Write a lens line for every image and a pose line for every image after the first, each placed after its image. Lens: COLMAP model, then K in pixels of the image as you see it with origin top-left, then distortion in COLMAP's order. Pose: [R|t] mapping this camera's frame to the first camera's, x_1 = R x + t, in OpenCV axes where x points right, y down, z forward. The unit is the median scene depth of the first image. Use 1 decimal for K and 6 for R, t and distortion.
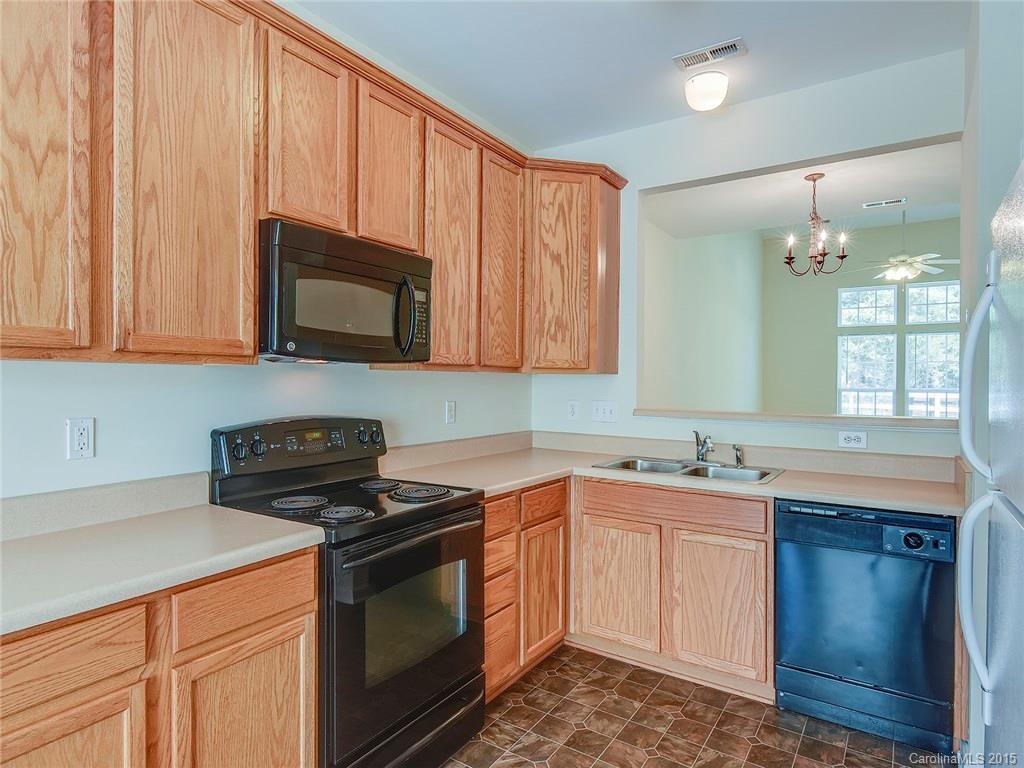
lens RADIAL K [[586.8, 0, 506.5], [0, 586.8, 382.2], [0, 0, 1]] dist [-0.002424, -0.003263]
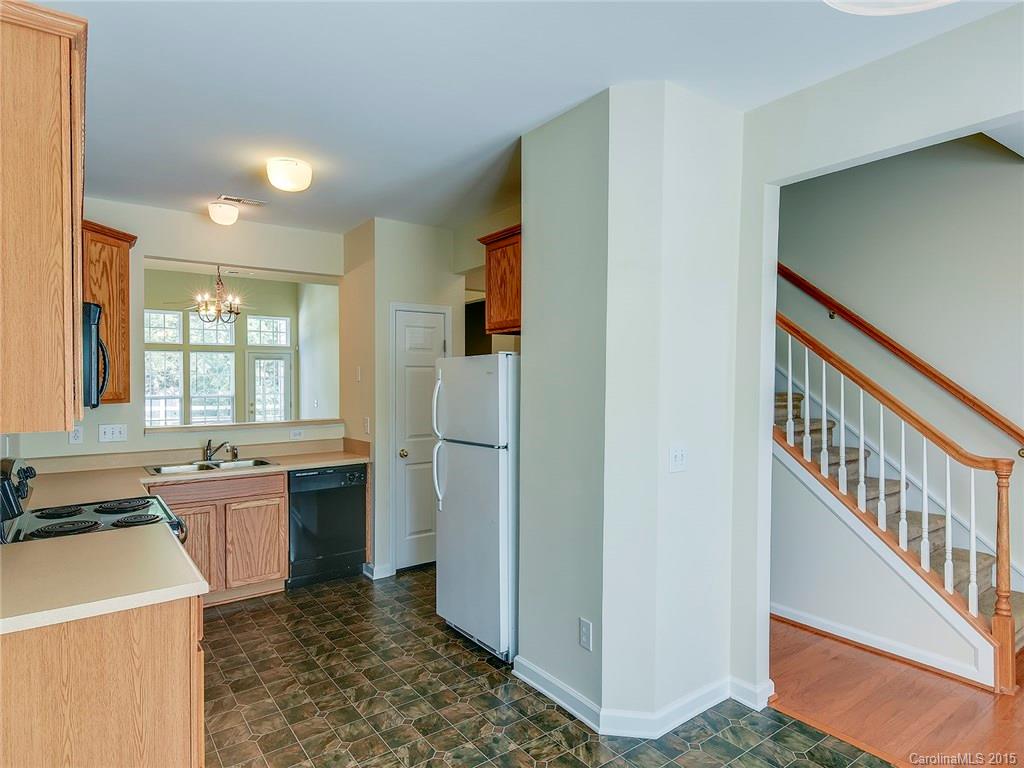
lens RADIAL K [[586.8, 0, 517.2], [0, 586.8, 380.8], [0, 0, 1]] dist [-0.002424, -0.003263]
pose [[0.327942, -0.006837, 0.944673, -0.761881], [0.006588, 0.999966, 0.004951, -0.062502], [-0.944675, 0.004600, 0.327975, -0.185185]]
